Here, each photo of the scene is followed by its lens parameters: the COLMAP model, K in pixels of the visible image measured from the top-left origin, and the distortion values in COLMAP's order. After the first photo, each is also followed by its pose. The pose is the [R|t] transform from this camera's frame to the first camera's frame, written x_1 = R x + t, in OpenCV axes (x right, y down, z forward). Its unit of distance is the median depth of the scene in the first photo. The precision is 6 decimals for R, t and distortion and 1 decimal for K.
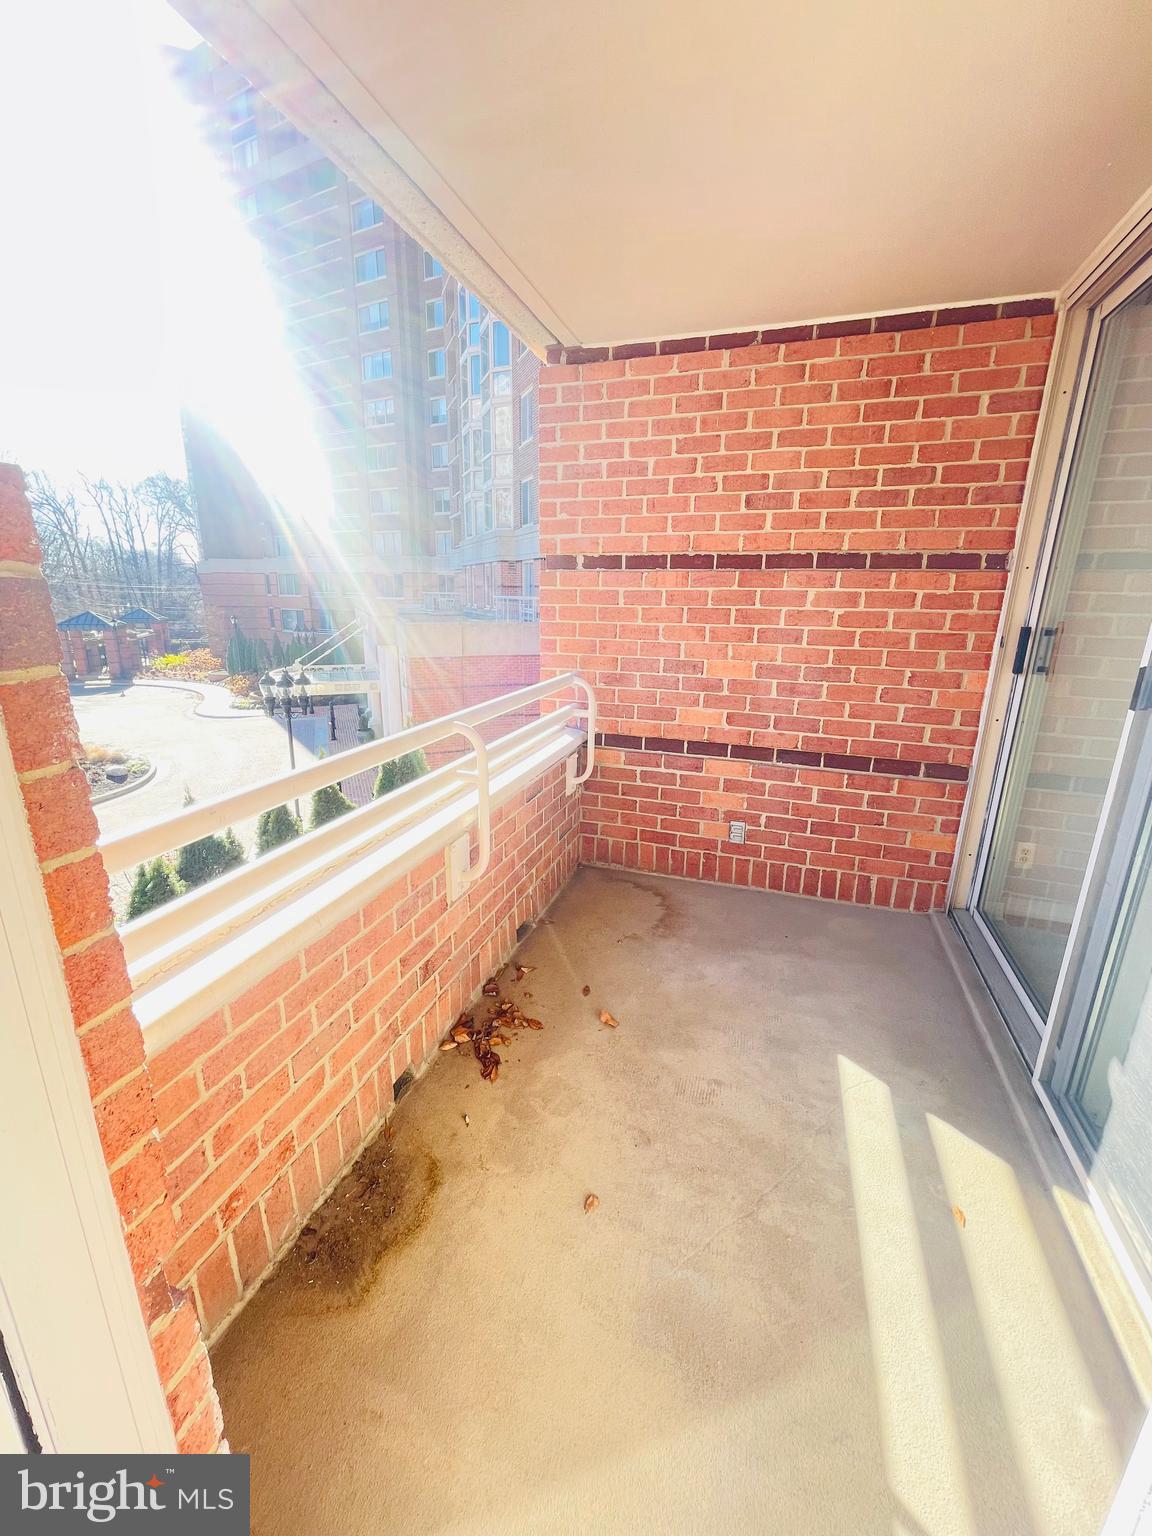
lens RADIAL K [[618.0, 0, 572.0], [0, 618.0, 763.5], [0, 0, 1]] dist [0.001027, -0.000983]
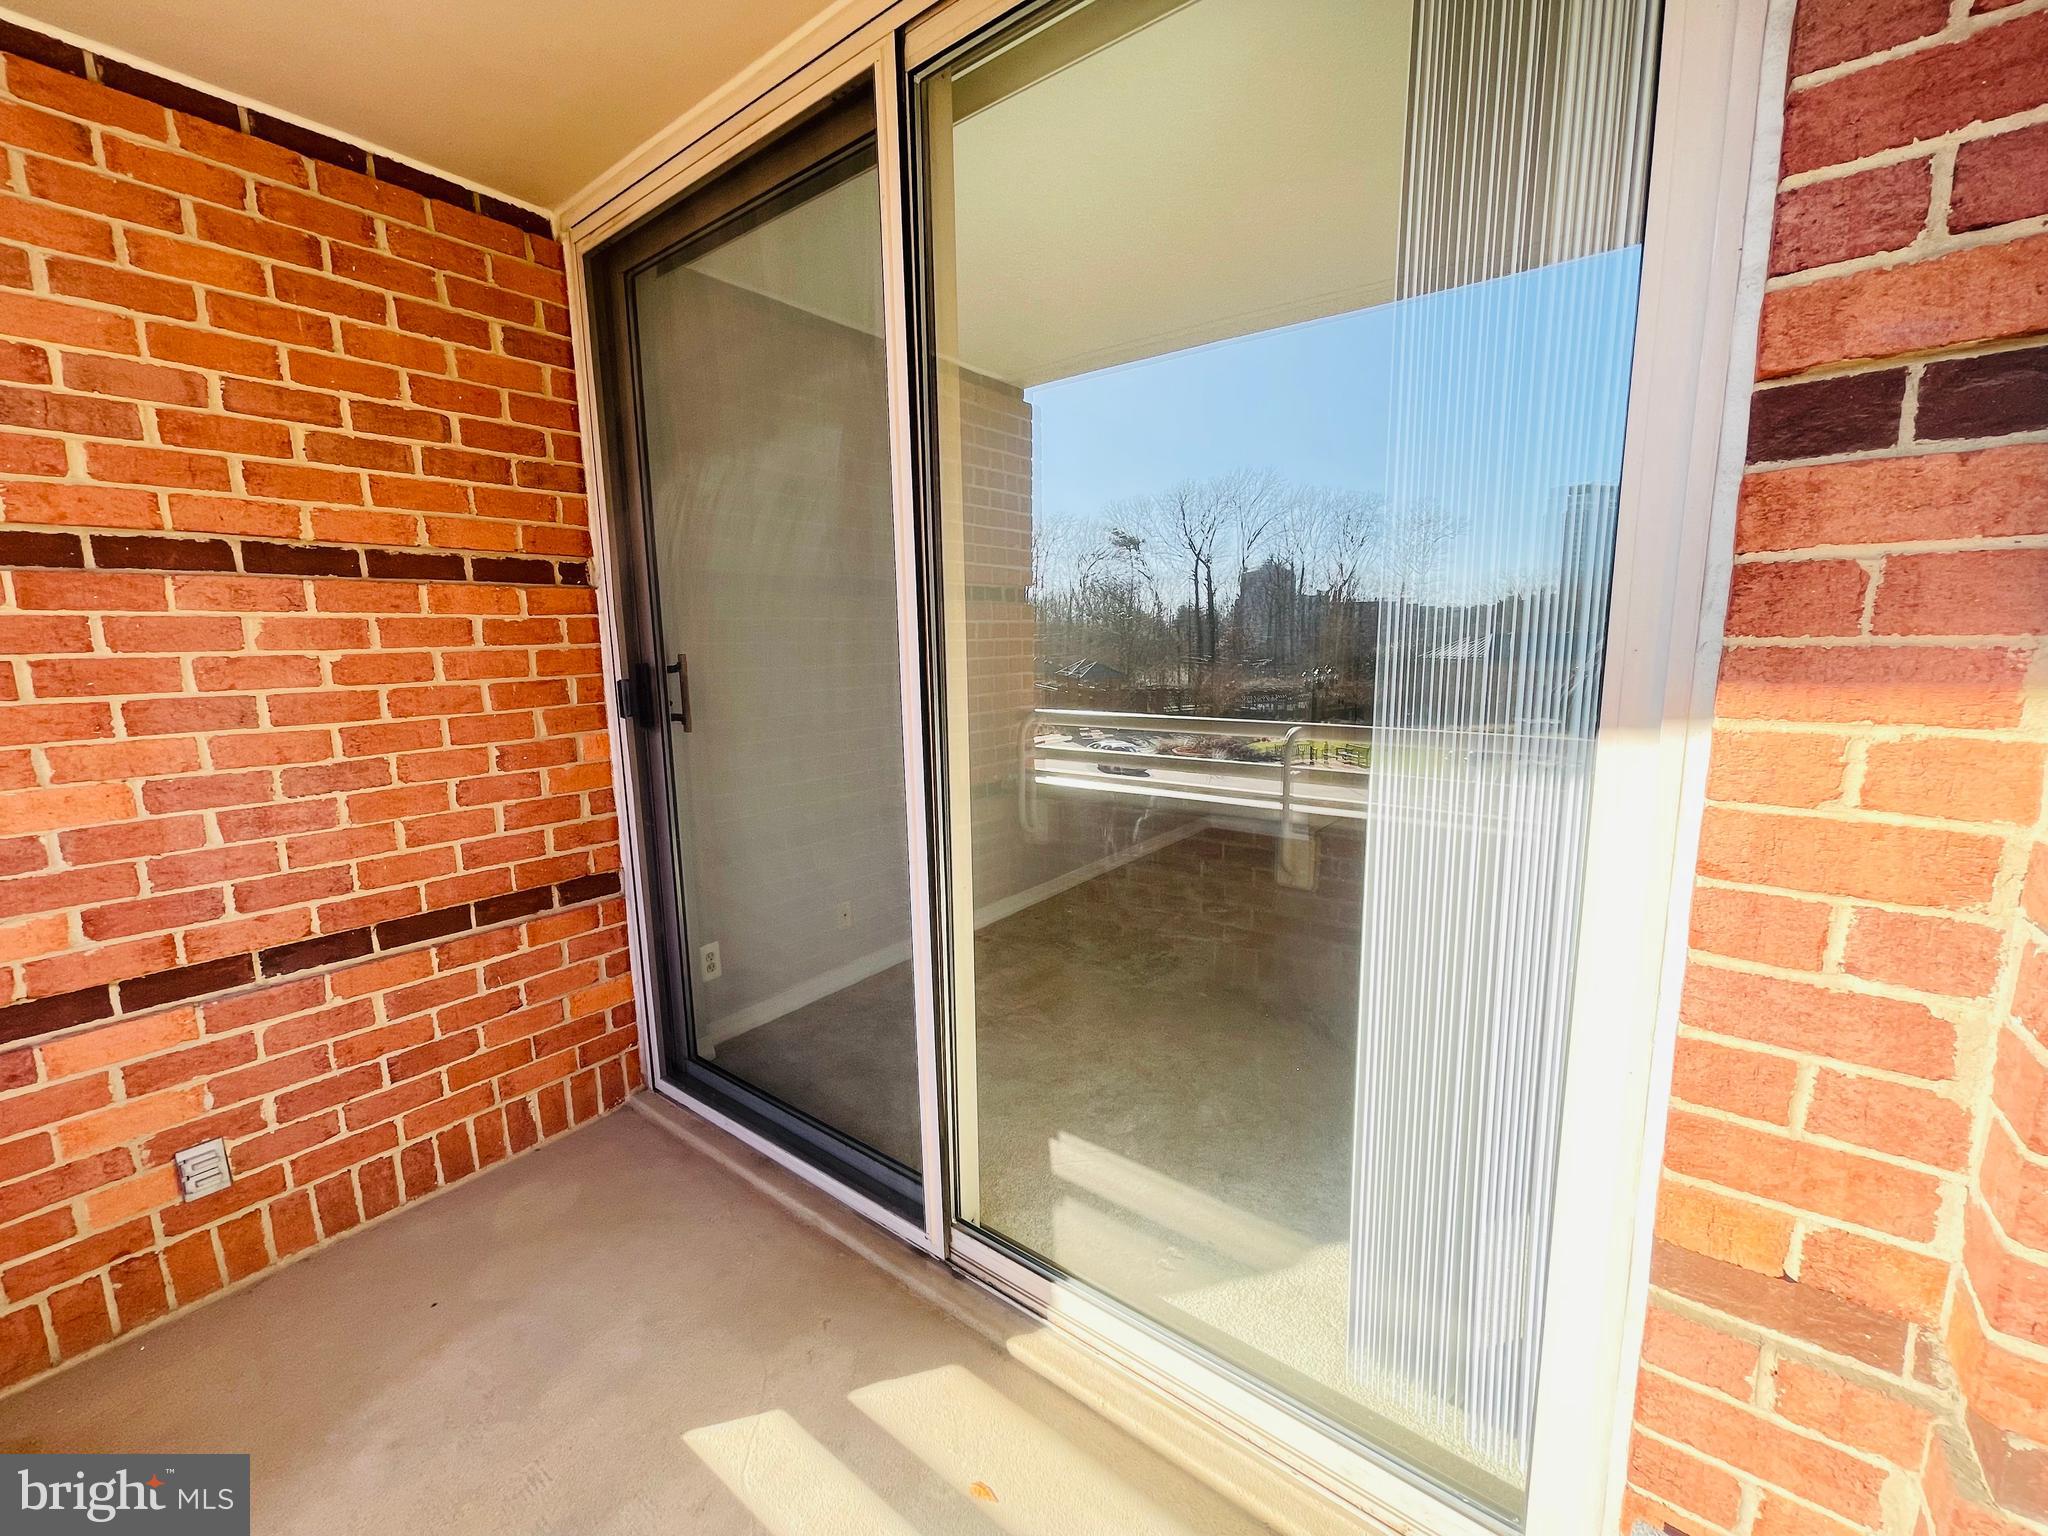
lens RADIAL K [[824.0, 0, 1027.0], [0, 824.0, 771.4], [0, 0, 1]] dist [0.001027, -0.000983]
pose [[0.329298, -0.170037, 0.928790, -0.032192], [0.276384, 0.957927, 0.077381, -0.044666], [-0.902870, 0.231221, 0.362439, 0.242203]]
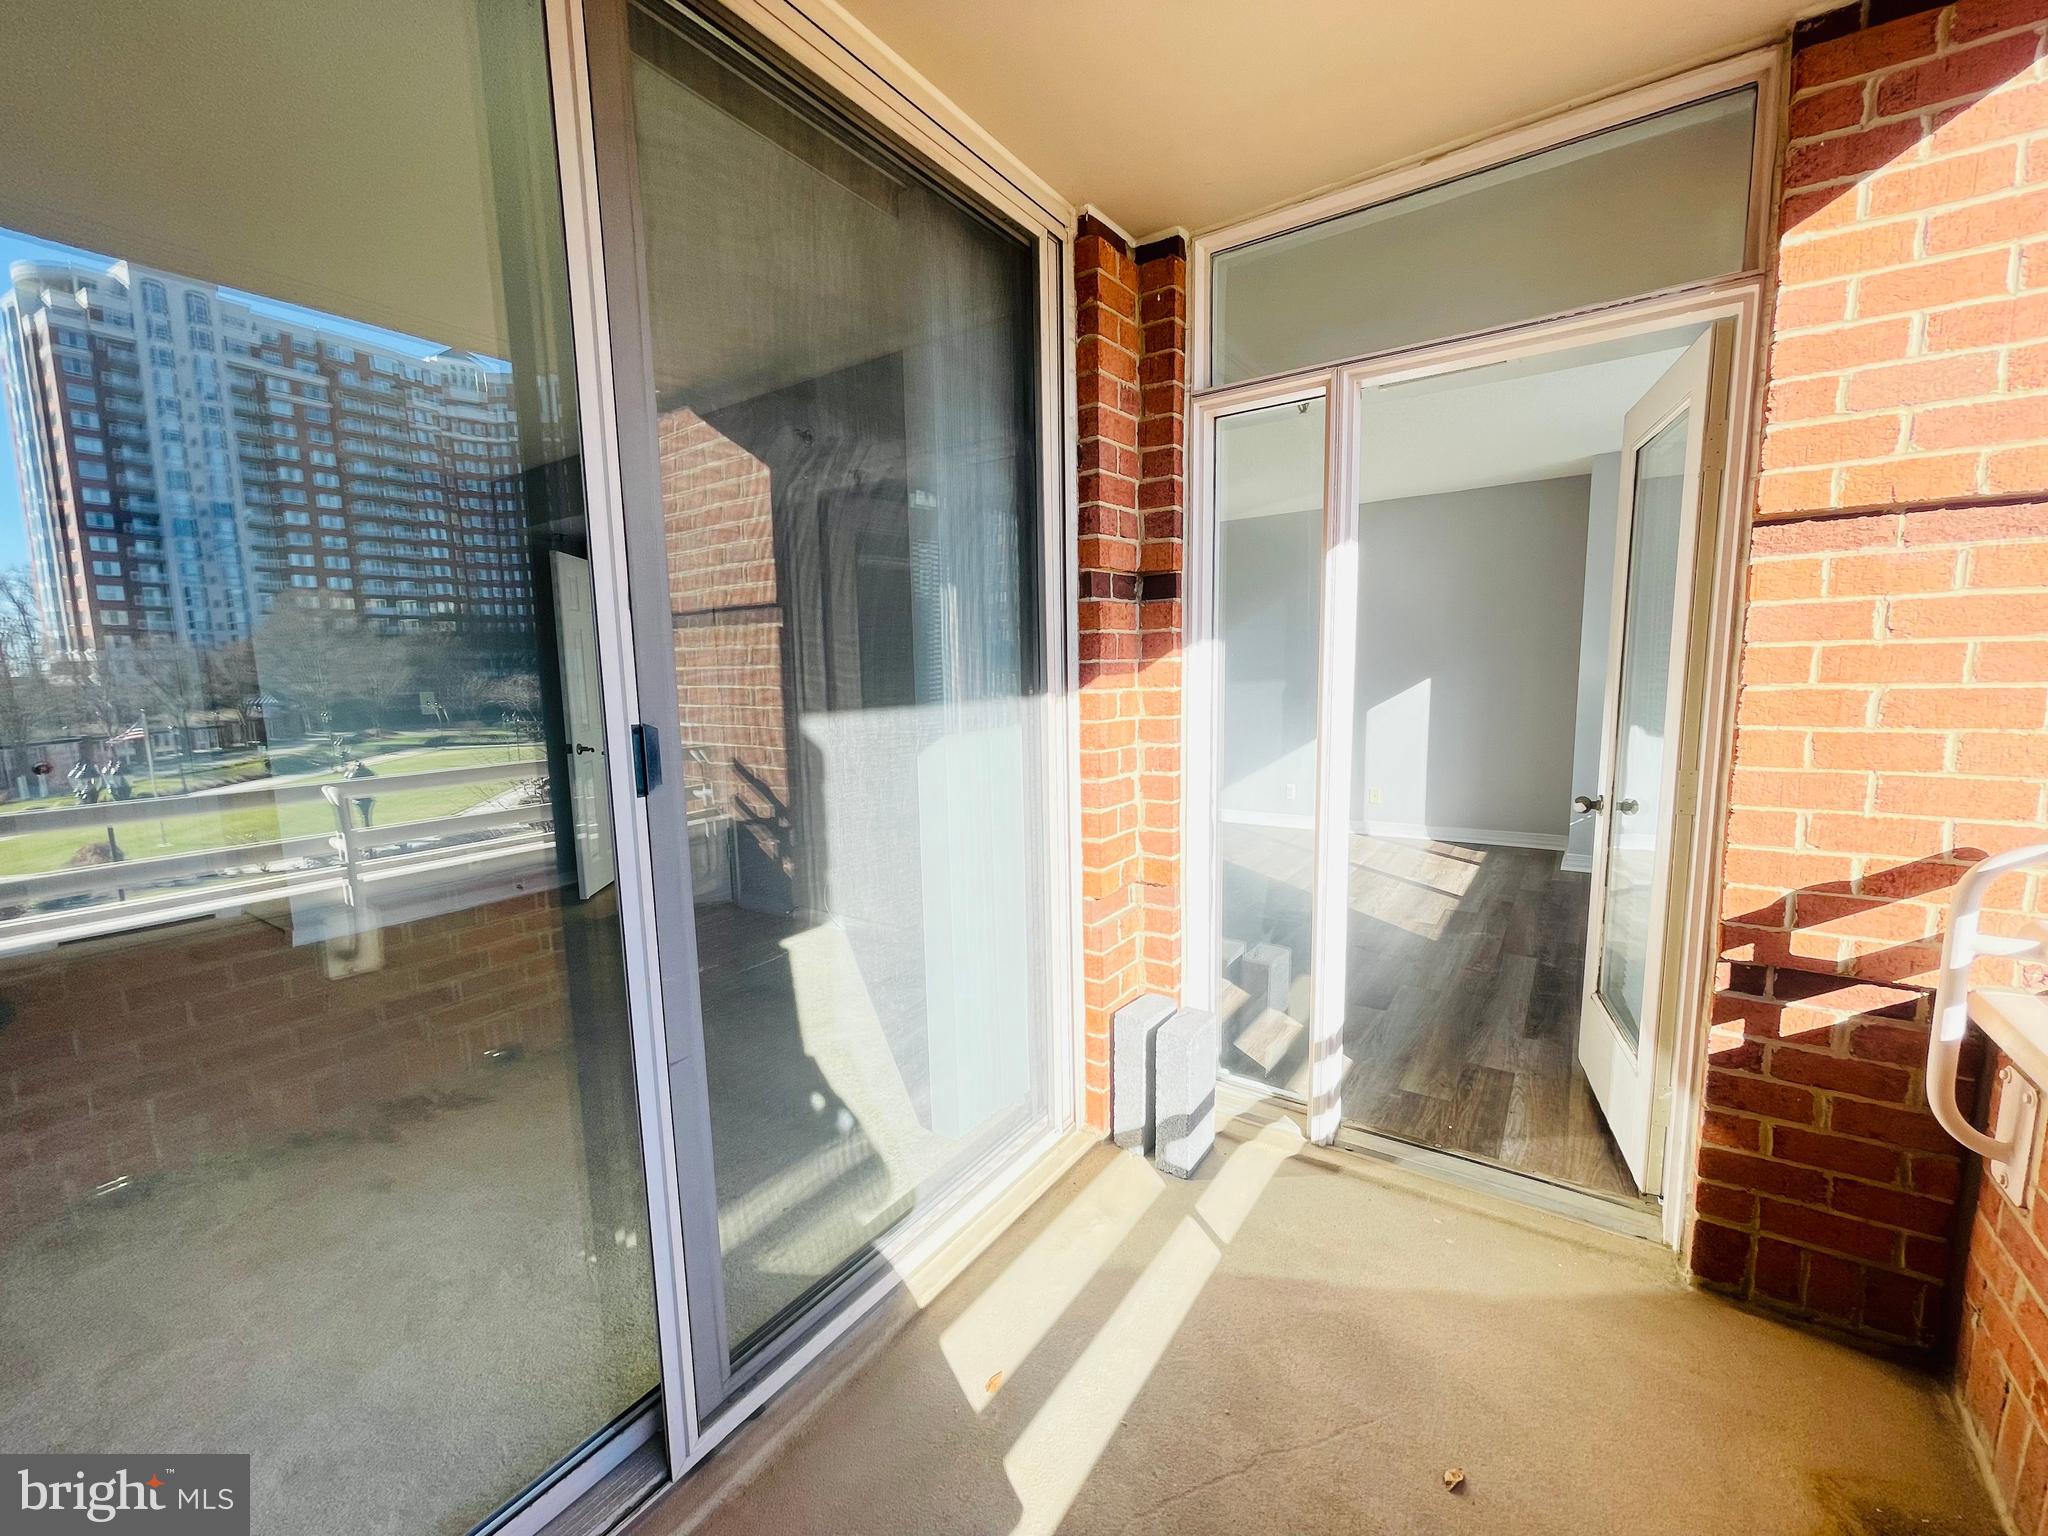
lens RADIAL K [[824.0, 0, 1029.6], [0, 824.0, 771.7], [0, 0, 1]] dist [0.001027, -0.000983]
pose [[-0.960401, -0.027069, 0.277302, 0.202148], [0.085202, 0.919060, 0.384799, -0.236107], [-0.265273, 0.393188, -0.880360, 0.970445]]
